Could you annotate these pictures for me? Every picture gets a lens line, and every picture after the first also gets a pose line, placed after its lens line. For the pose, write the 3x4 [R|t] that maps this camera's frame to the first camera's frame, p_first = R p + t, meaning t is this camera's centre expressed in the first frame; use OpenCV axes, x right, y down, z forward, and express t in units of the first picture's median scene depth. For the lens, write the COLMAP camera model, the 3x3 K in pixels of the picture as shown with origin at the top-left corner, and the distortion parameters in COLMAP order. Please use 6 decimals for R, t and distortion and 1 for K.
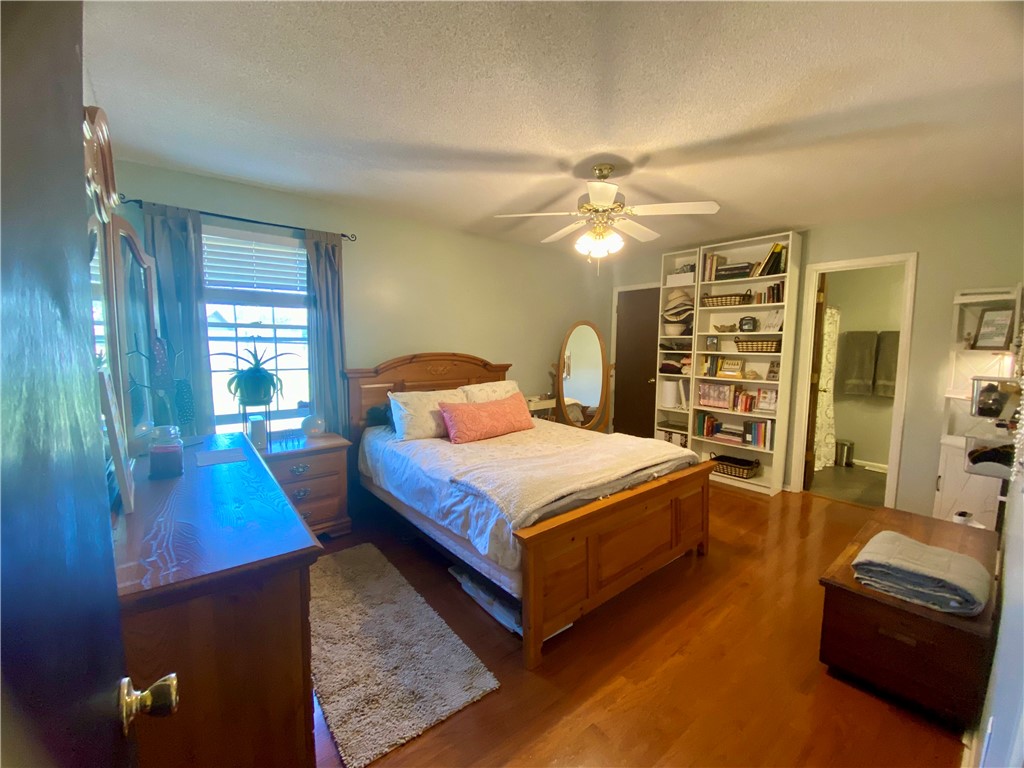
lens RADIAL K [[413.3, 0, 511.7], [0, 413.3, 380.3], [0, 0, 1]] dist [0.023733, -0.023140]
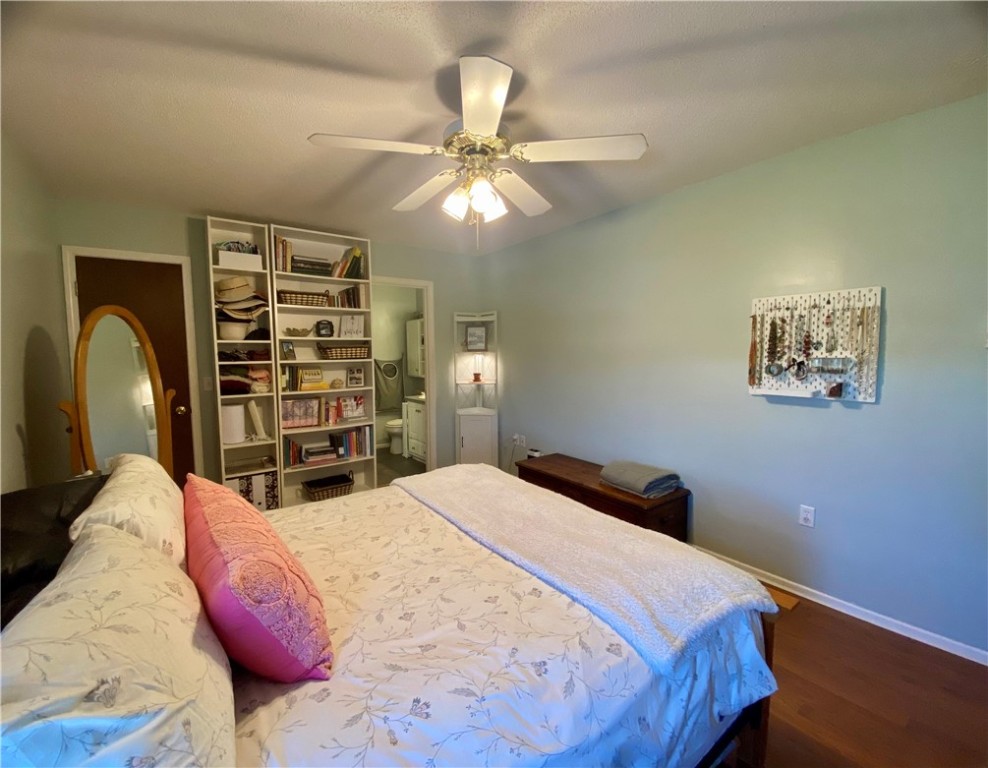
lens RADIAL K [[413.3, 0, 473.3], [0, 413.3, 381.0], [0, 0, 1]] dist [0.034656, -0.025760]
pose [[0.079551, -0.087213, 0.993008, -0.296366], [0.097457, 0.992073, 0.079324, -0.058735], [-0.992055, 0.090466, 0.087420, 0.580110]]
